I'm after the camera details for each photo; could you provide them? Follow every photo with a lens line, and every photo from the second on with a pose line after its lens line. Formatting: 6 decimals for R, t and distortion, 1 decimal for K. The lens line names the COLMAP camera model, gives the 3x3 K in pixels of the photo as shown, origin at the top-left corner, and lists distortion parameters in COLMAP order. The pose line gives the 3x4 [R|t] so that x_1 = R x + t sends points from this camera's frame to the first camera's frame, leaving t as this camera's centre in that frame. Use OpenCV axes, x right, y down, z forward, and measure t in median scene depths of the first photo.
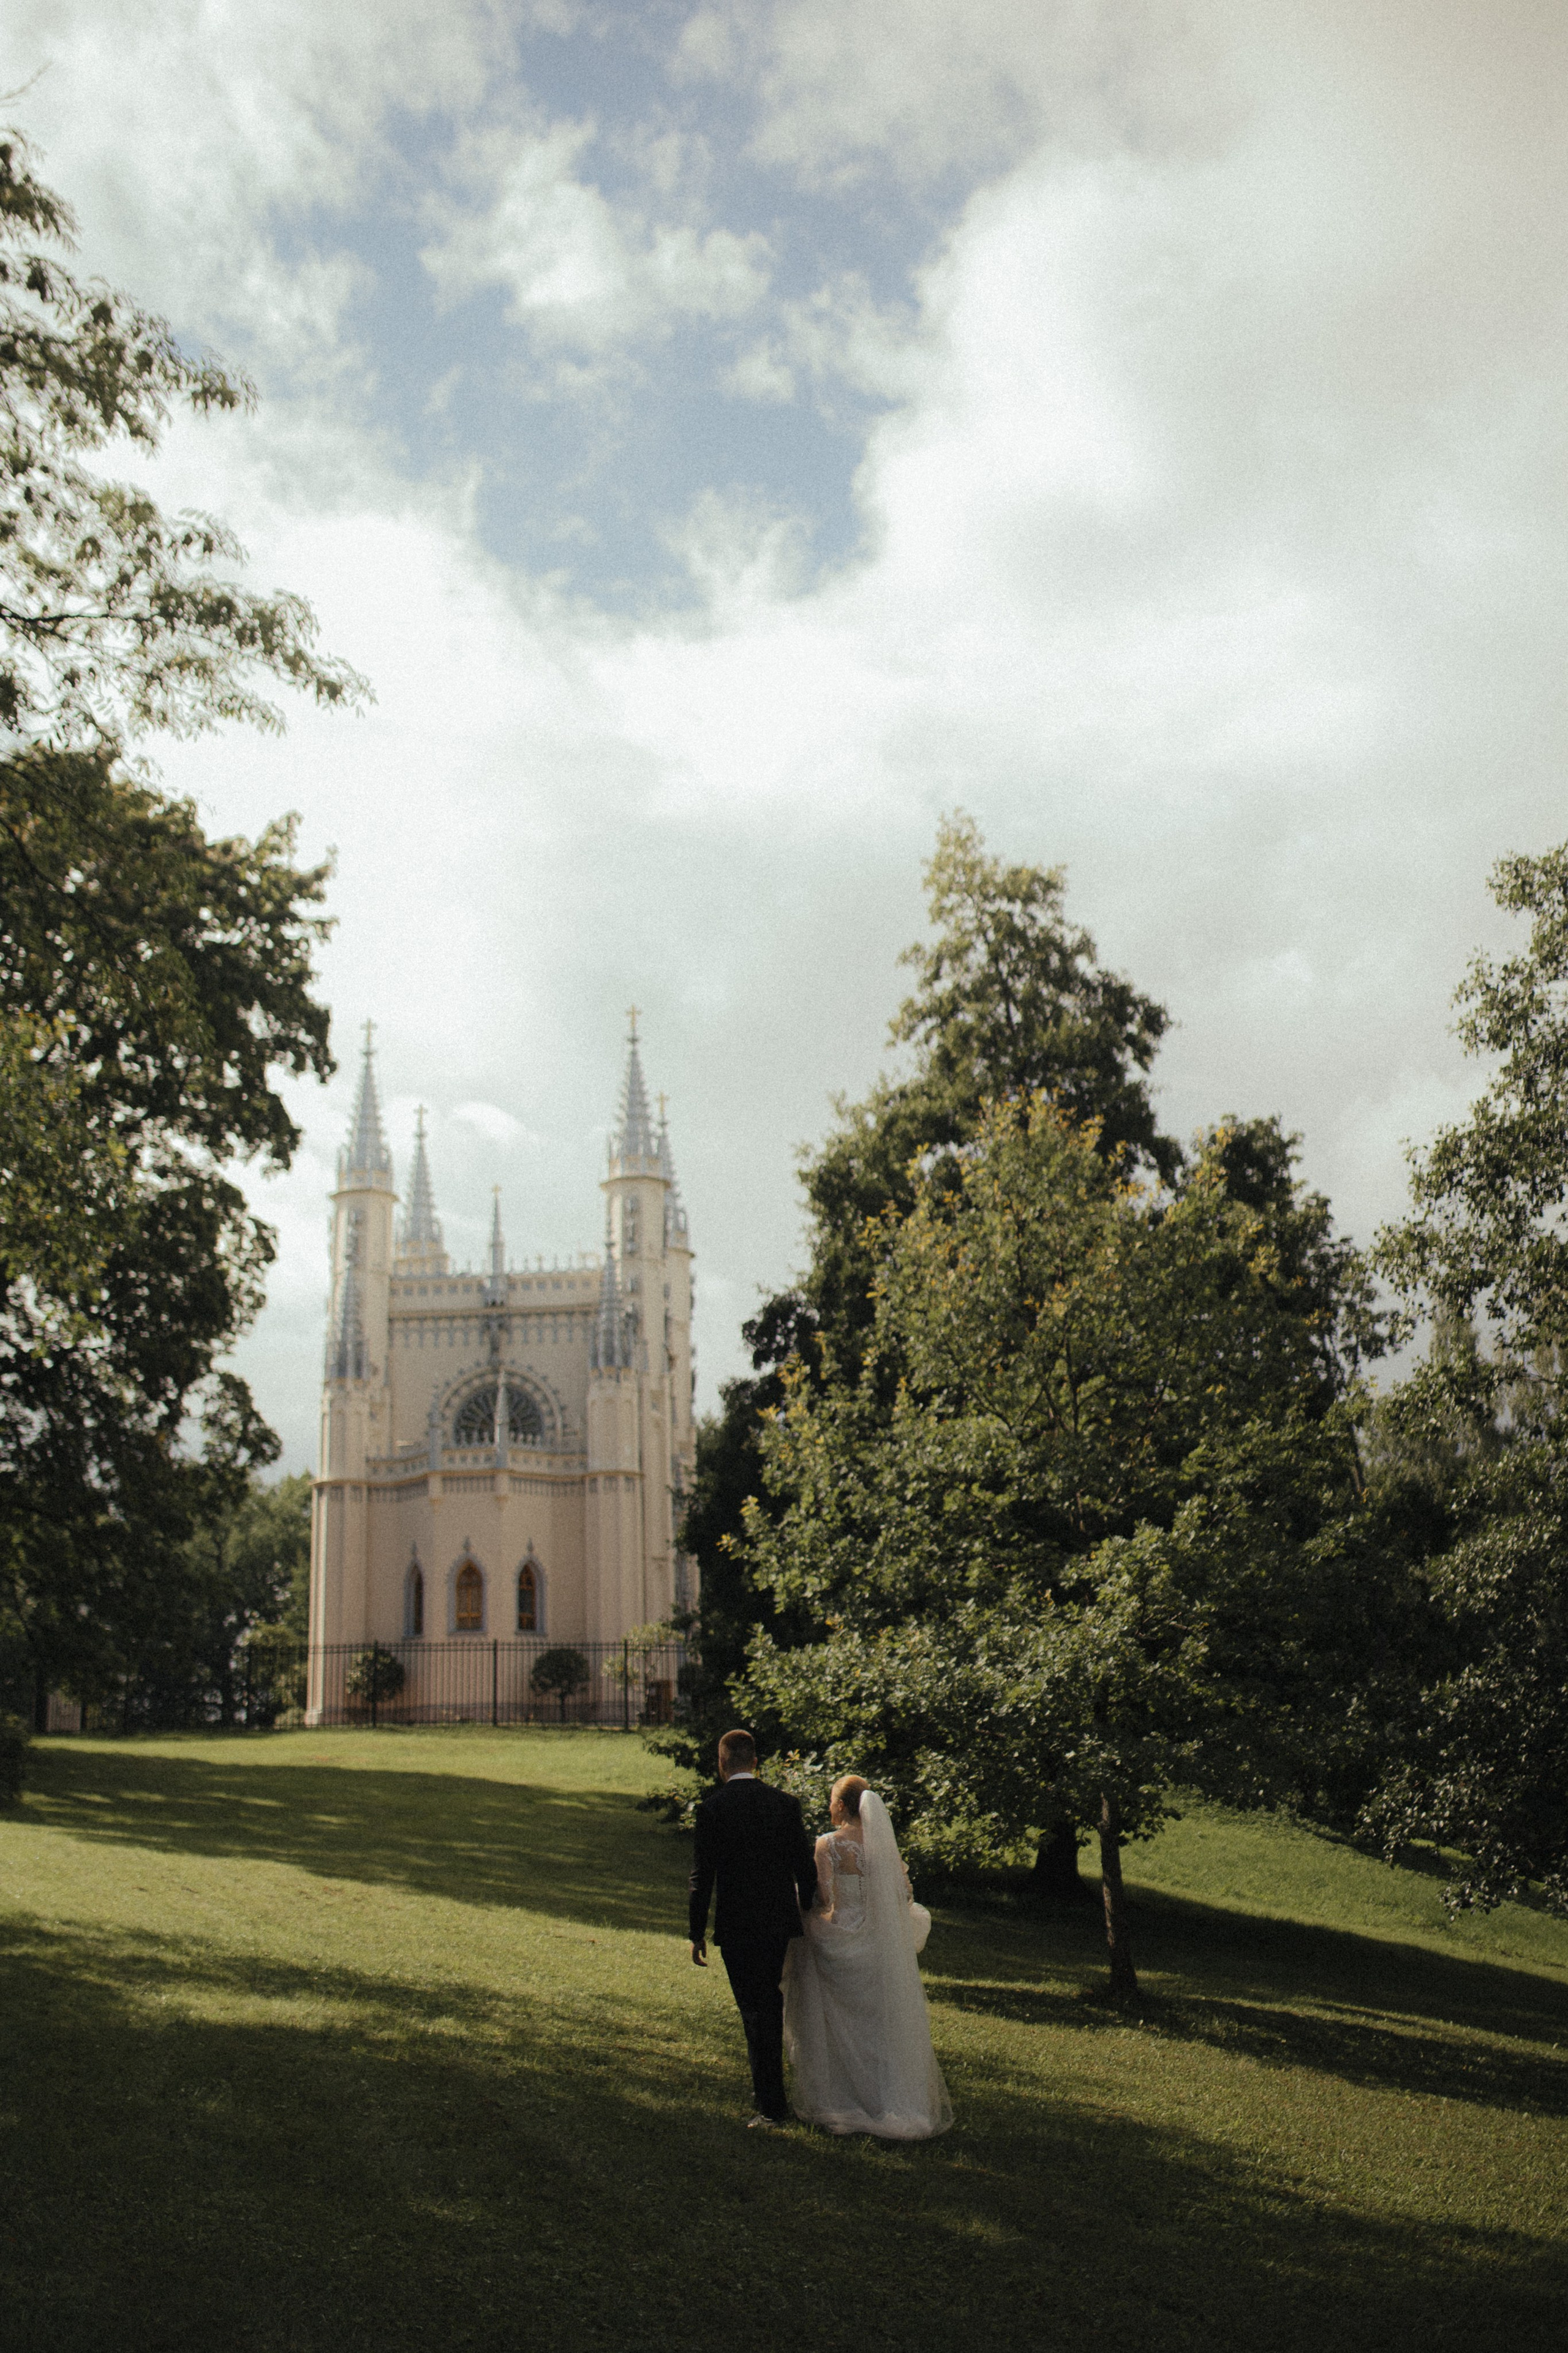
lens RADIAL K [[2438.2, 0, 784.0], [0, 2438.2, 1176.5], [0, 0, 1]] dist [-0.025714, -0.021578]
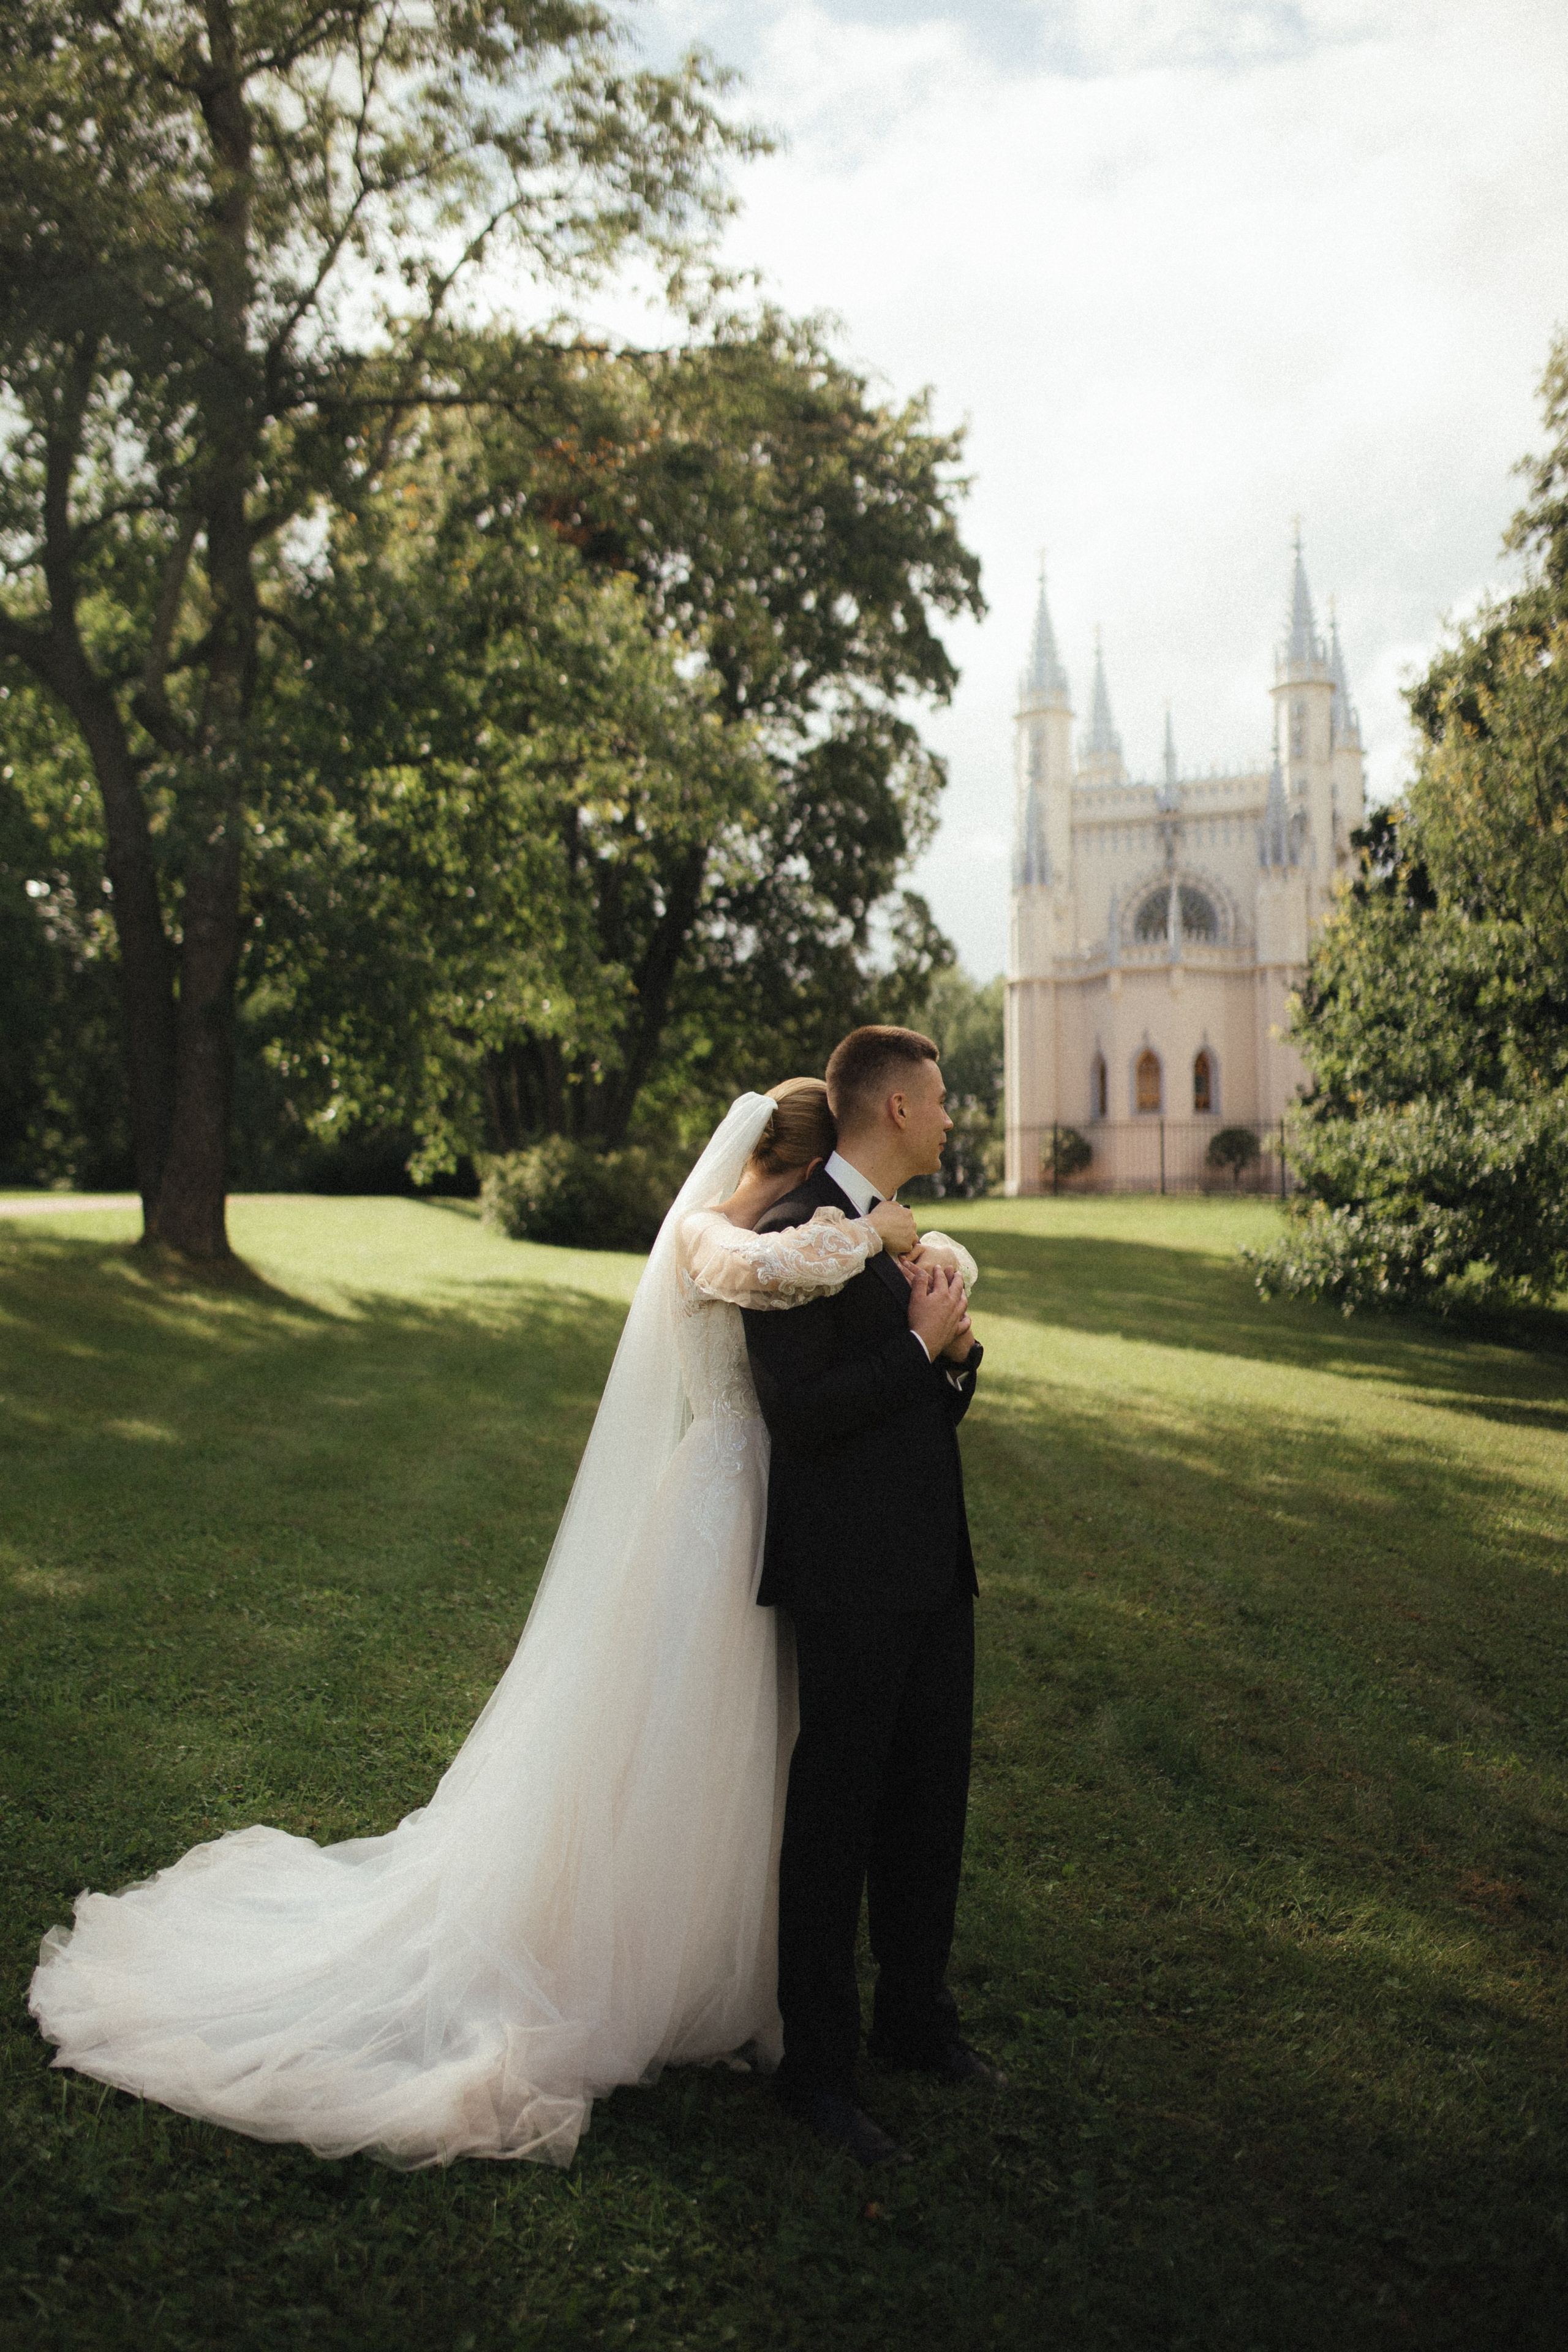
lens RADIAL K [[2437.3, 0, 784.0], [0, 2437.3, 1176.0], [0, 0, 1]] dist [-0.025714, -0.021578]
pose [[0.953437, 0.001078, -0.301589, 0.057665], [0.061533, 0.978264, 0.198023, -0.016990], [0.295247, -0.207360, 0.932647, -0.102811]]
